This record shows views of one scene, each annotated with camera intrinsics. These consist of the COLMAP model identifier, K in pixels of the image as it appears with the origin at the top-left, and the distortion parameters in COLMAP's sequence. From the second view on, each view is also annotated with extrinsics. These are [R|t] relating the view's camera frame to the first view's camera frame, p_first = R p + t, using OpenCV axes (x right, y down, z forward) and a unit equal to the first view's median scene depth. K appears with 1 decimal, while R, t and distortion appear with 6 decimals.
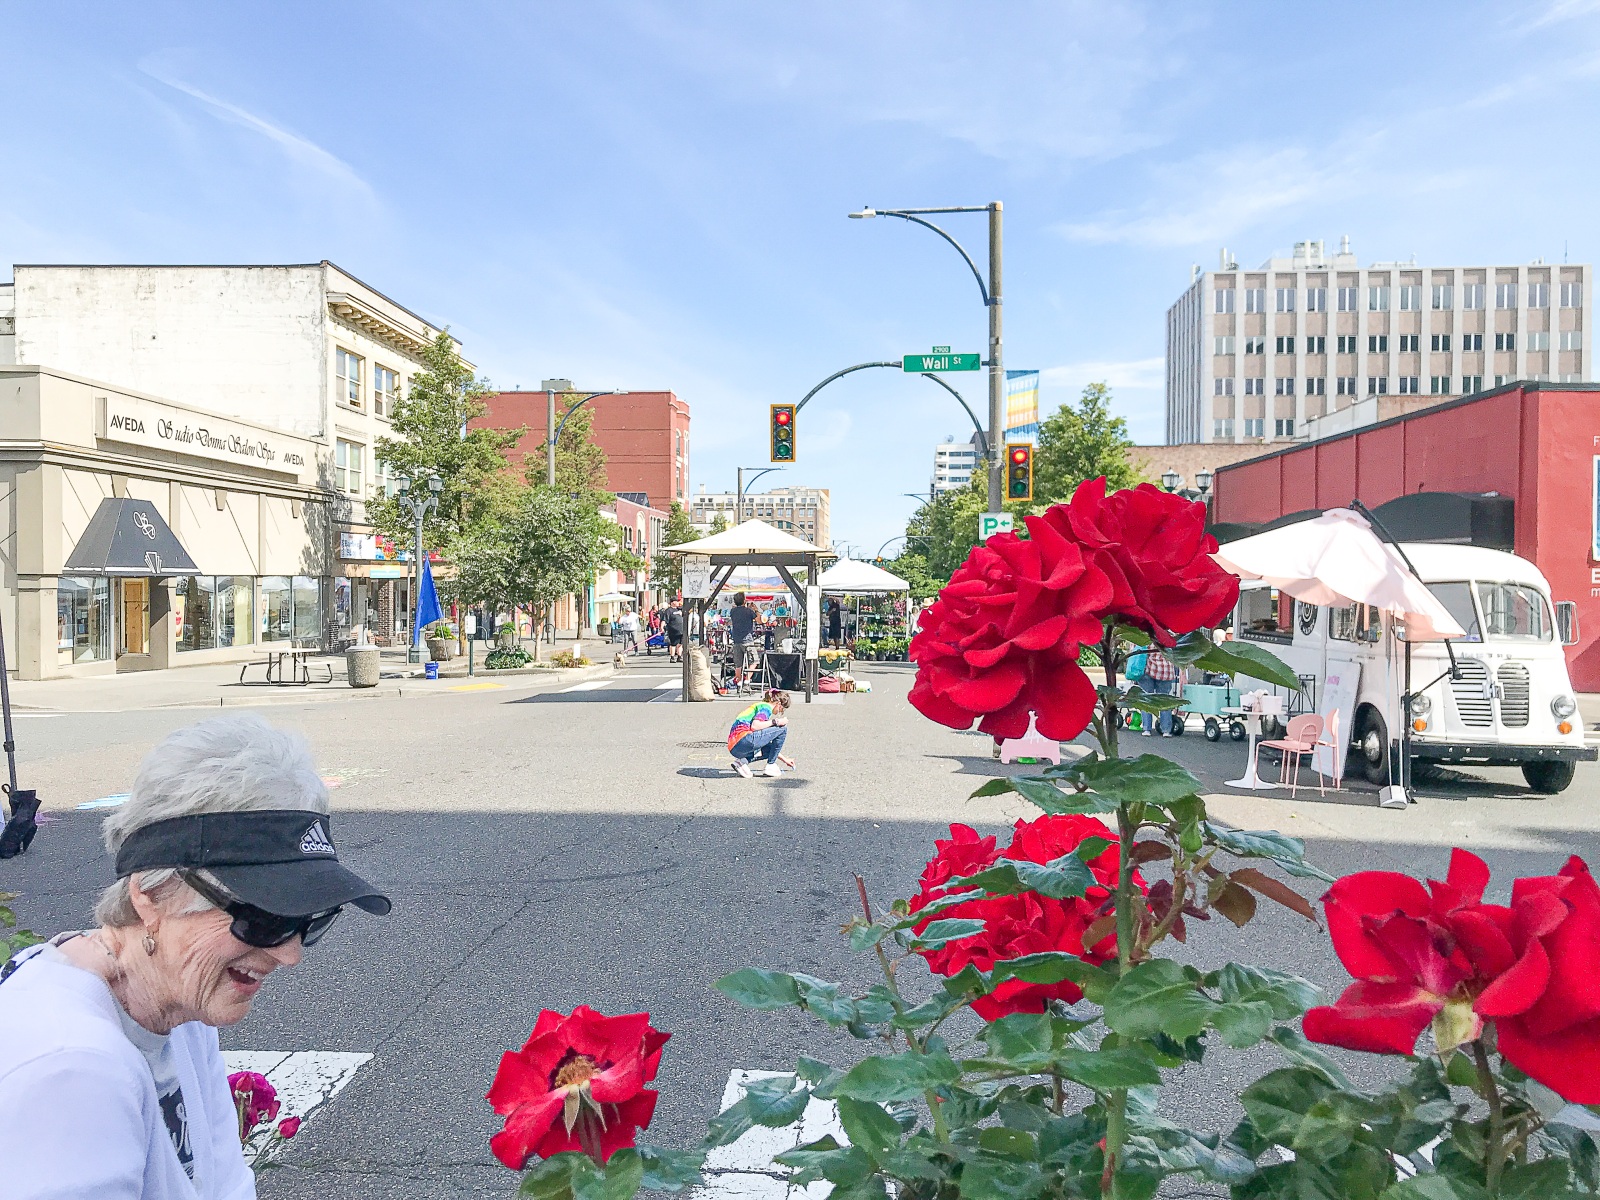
lens RADIAL K [[1316.3, 0, 800.0], [0, 1316.3, 600.0], [0, 0, 1]] dist [0.000337, 0.000455]
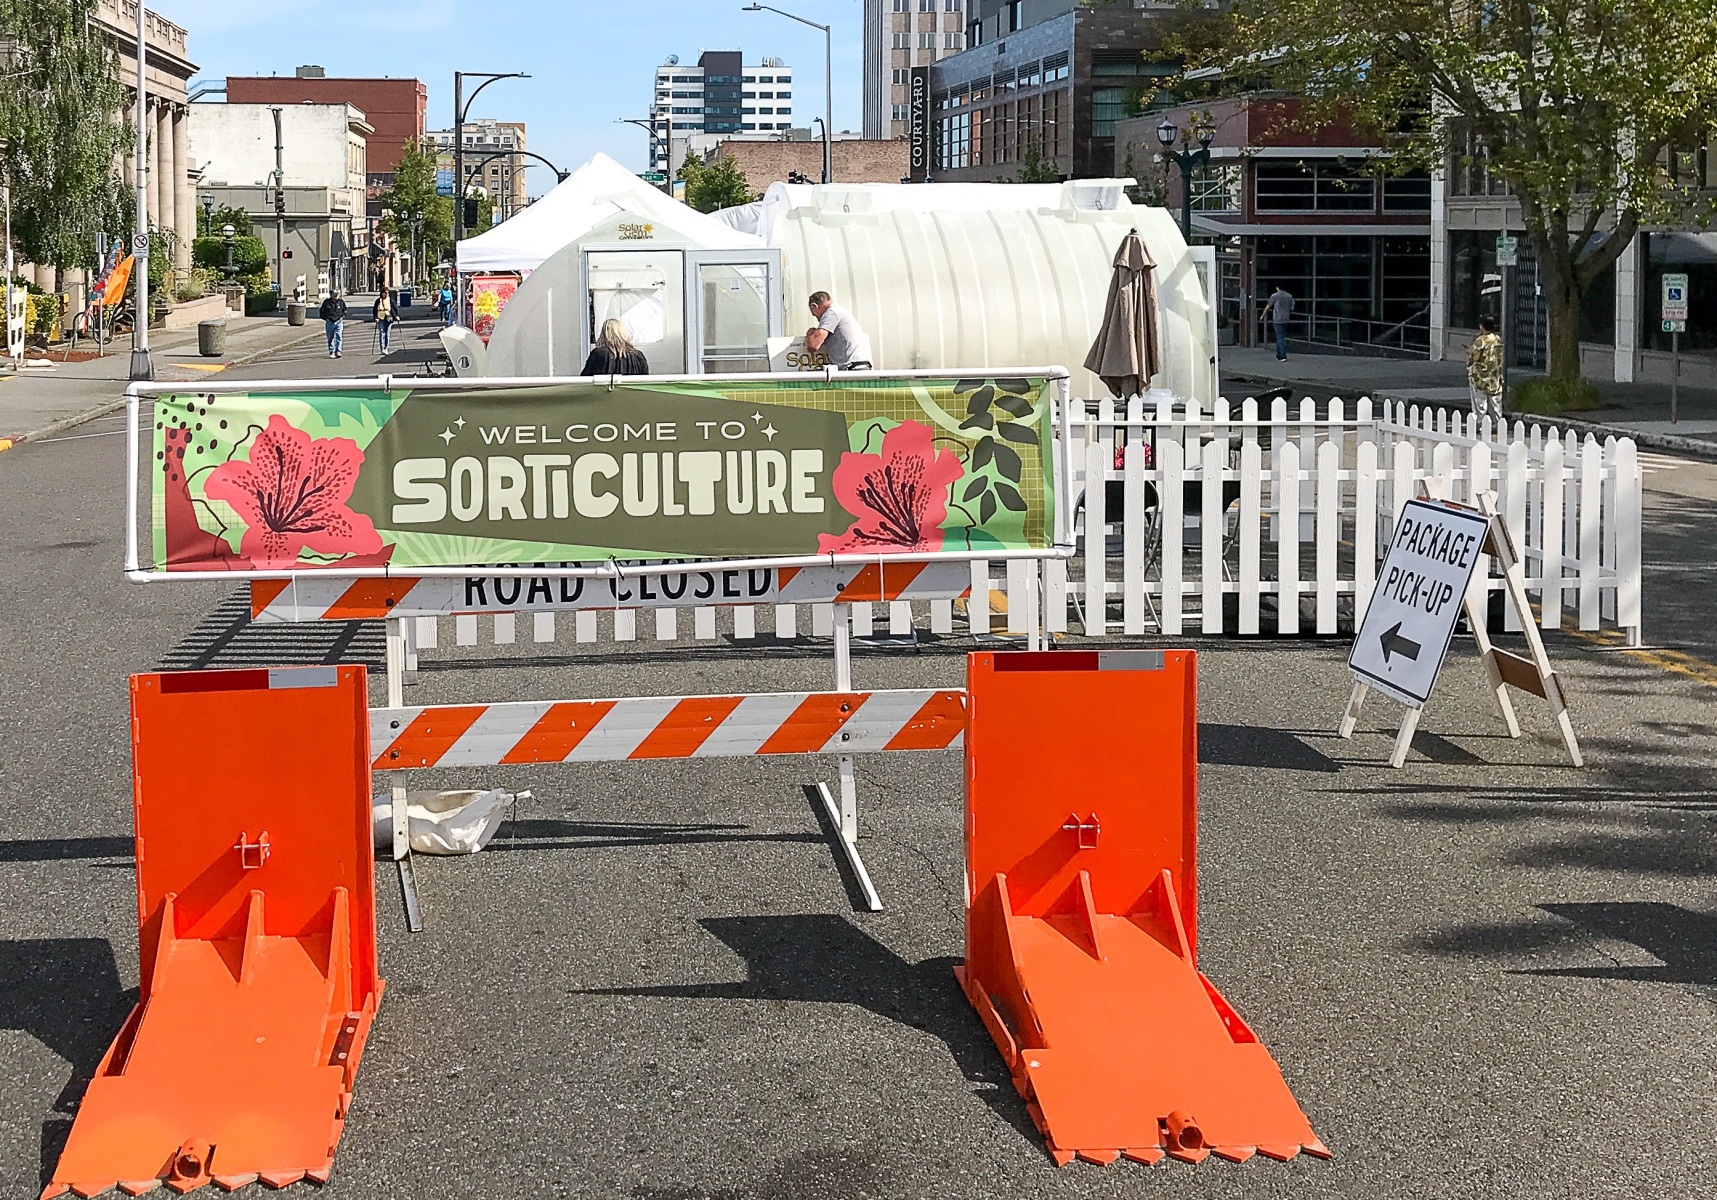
lens RADIAL K [[2668.3, 0, 858.5], [0, 2668.3, 600.0], [0, 0, 1]] dist [0.220281, -0.083457]
pose [[0.987612, -0.037790, 0.152299, -0.242528], [0.018018, 0.991458, 0.129173, -0.017428], [-0.155879, -0.124829, 0.979857, -3.355221]]
